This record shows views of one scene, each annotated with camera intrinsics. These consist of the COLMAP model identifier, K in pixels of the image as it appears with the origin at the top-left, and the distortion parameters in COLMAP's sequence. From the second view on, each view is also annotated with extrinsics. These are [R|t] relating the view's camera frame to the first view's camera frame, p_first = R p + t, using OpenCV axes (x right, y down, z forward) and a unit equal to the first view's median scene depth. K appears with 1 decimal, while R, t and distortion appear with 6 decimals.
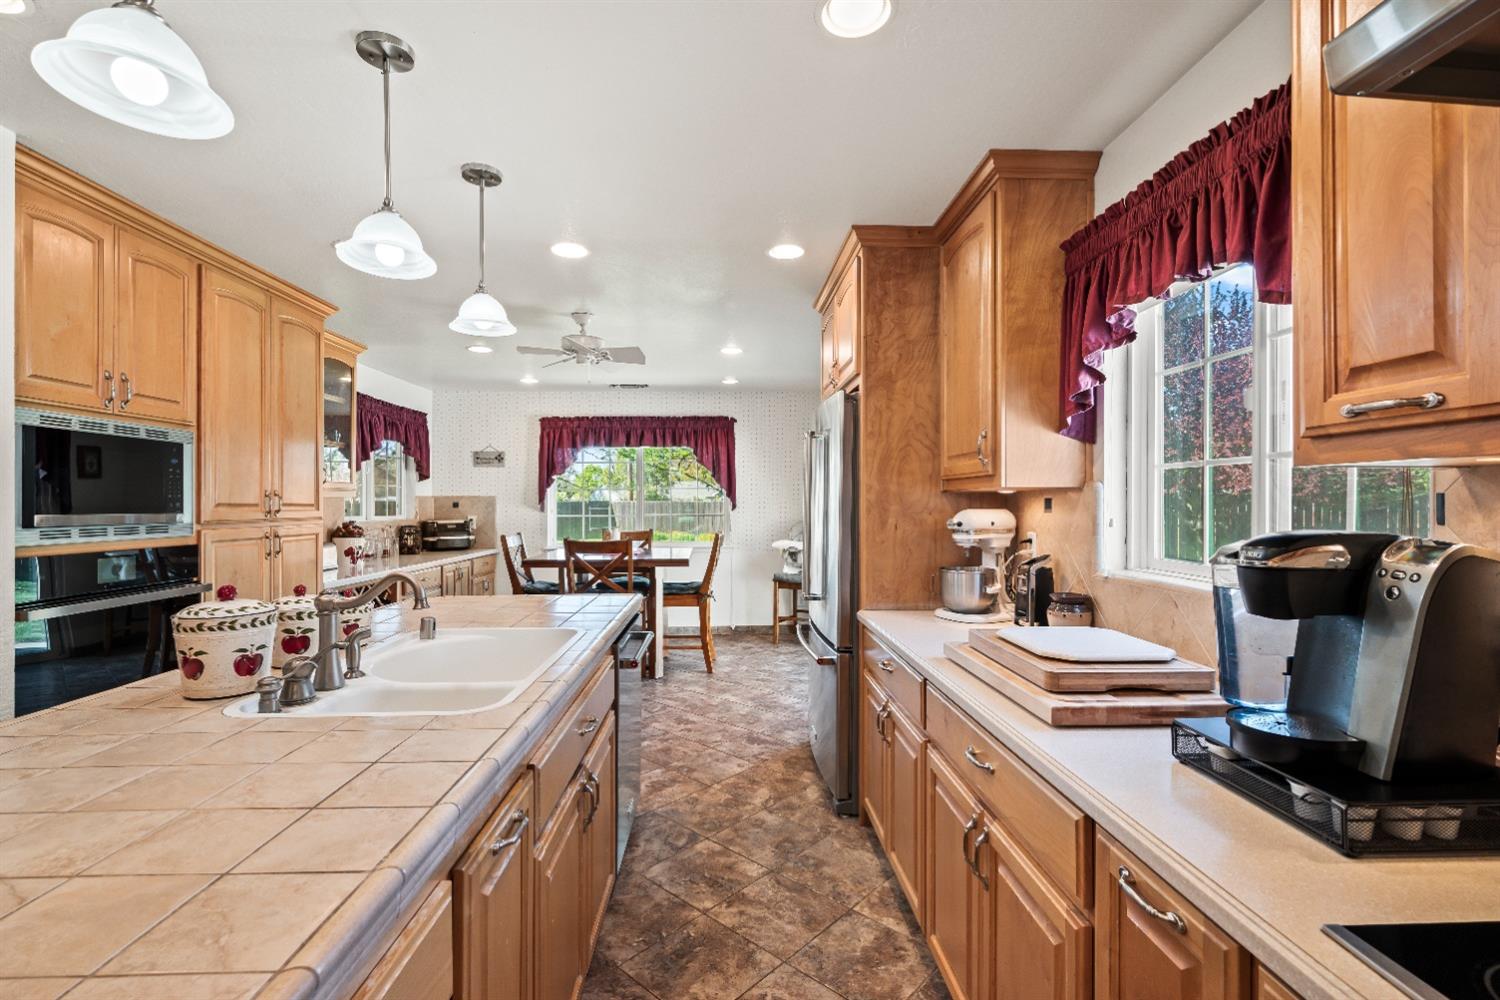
lens RADIAL K [[671.4, 0, 756.6], [0, 671.4, 503.1], [0, 0, 1]] dist [-0.000264, -0.001085]
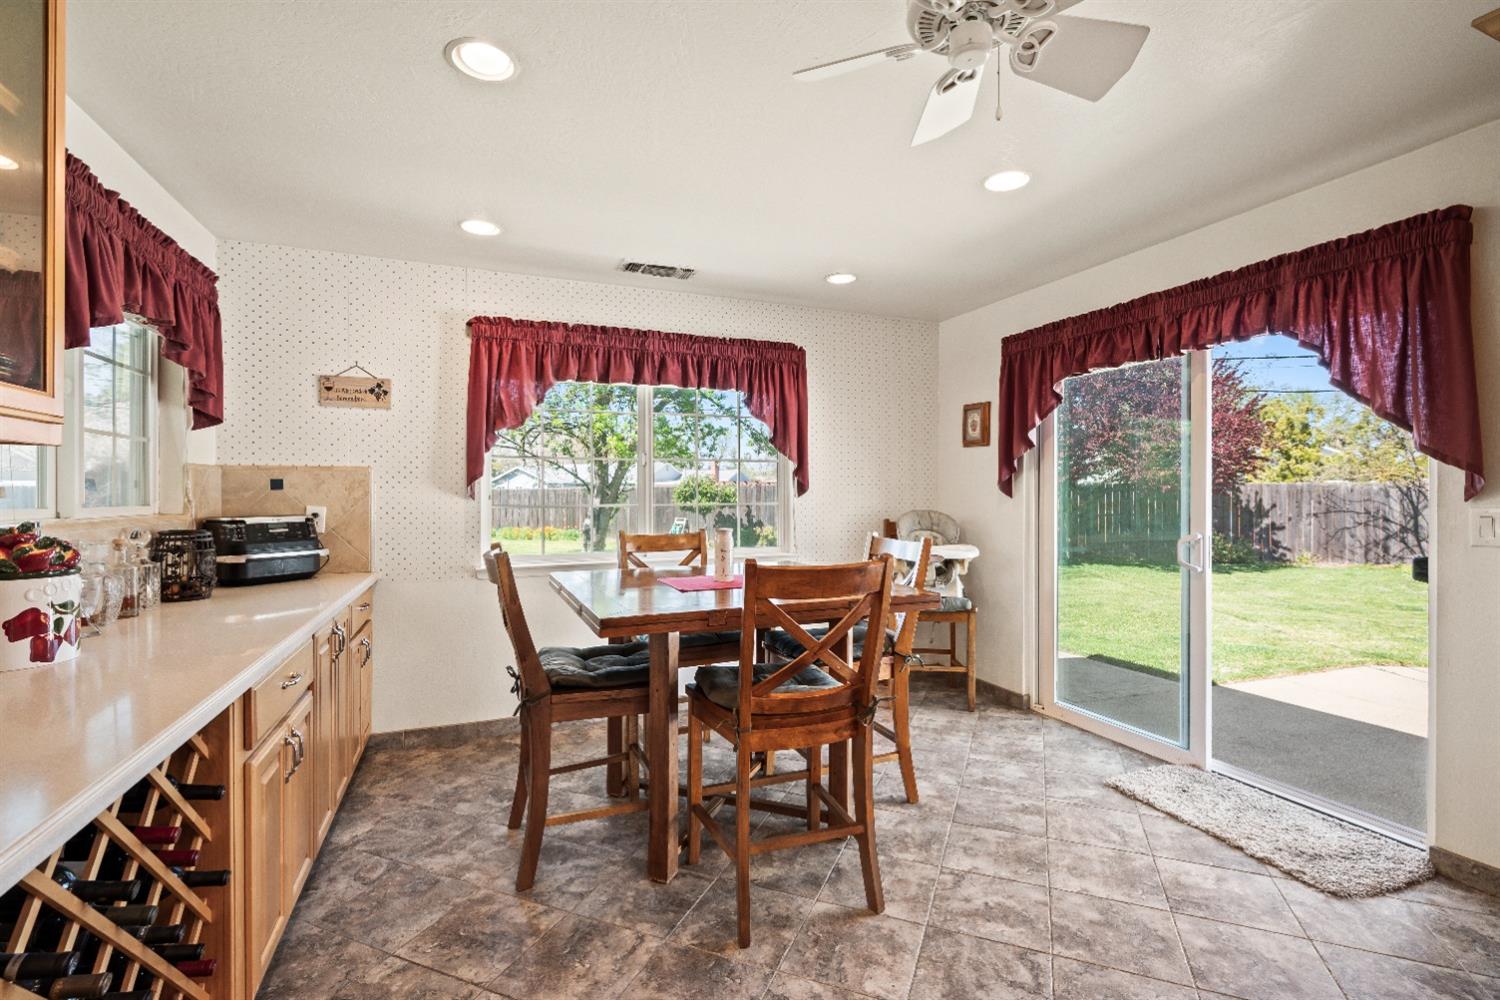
lens RADIAL K [[671.4, 0, 763.4], [0, 671.4, 495.0], [0, 0, 1]] dist [-0.000264, -0.001085]
pose [[0.938767, 0.002965, 0.344540, -0.289808], [-0.004152, 0.999988, 0.002709, 0.007876], [-0.344528, -0.003974, 0.938768, 0.436031]]
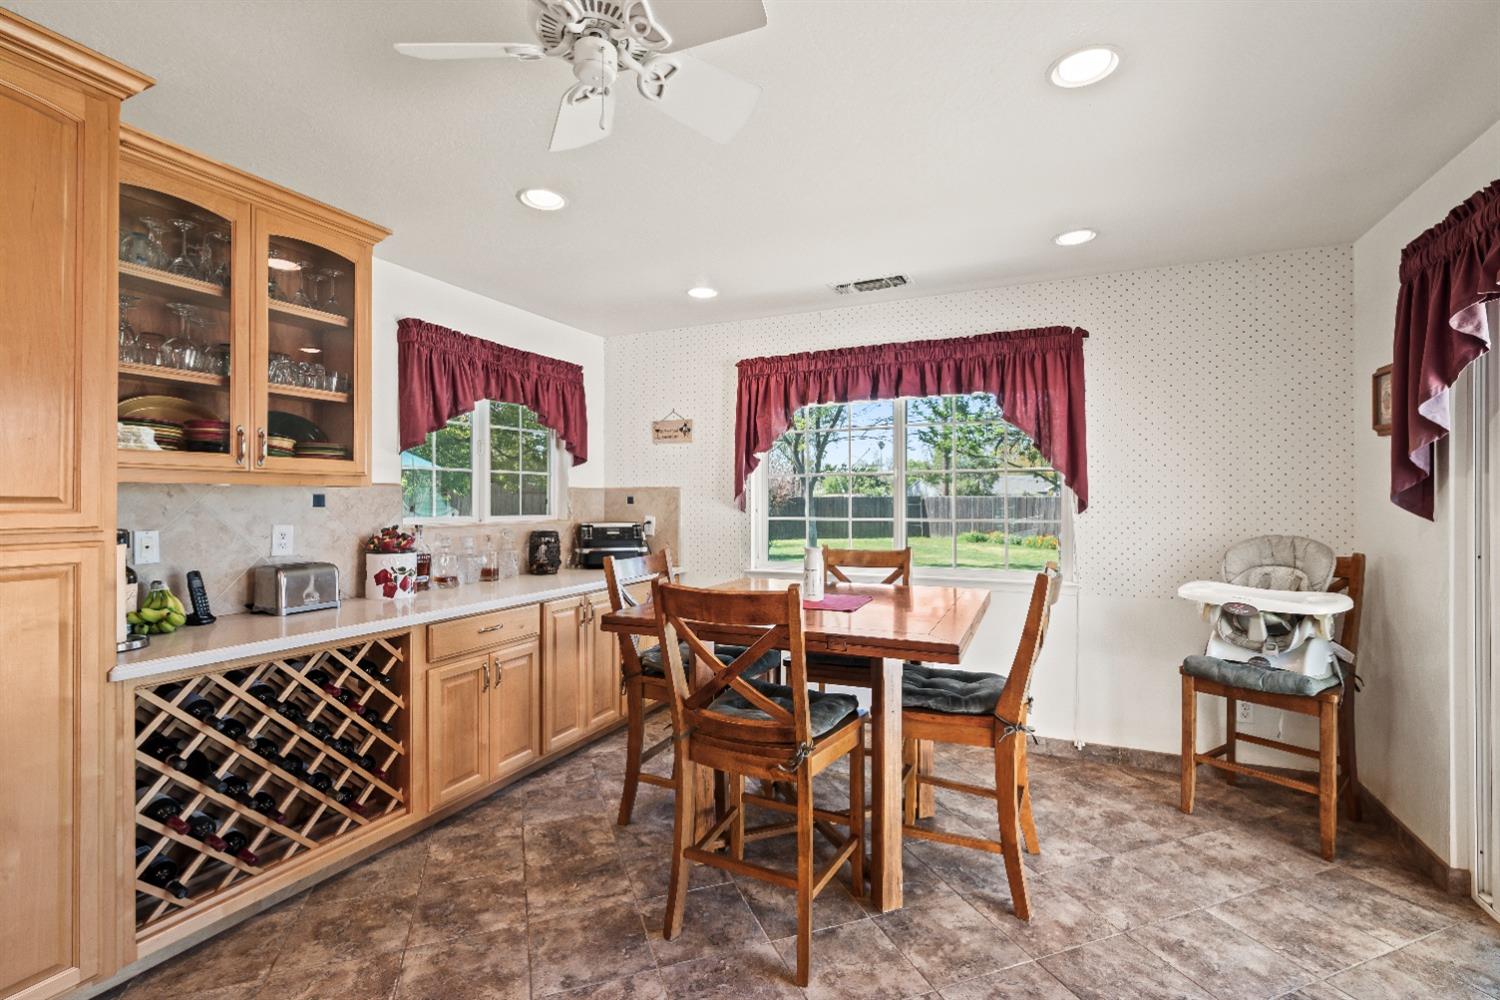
lens RADIAL K [[671.4, 0, 751.4], [0, 671.4, 495.6], [0, 0, 1]] dist [-0.000264, -0.001085]
pose [[0.887364, 0.000281, -0.461069, -0.022396], [-0.002177, 0.999991, -0.003580, 0.000122], [0.461064, 0.004180, 0.887357, 0.451696]]
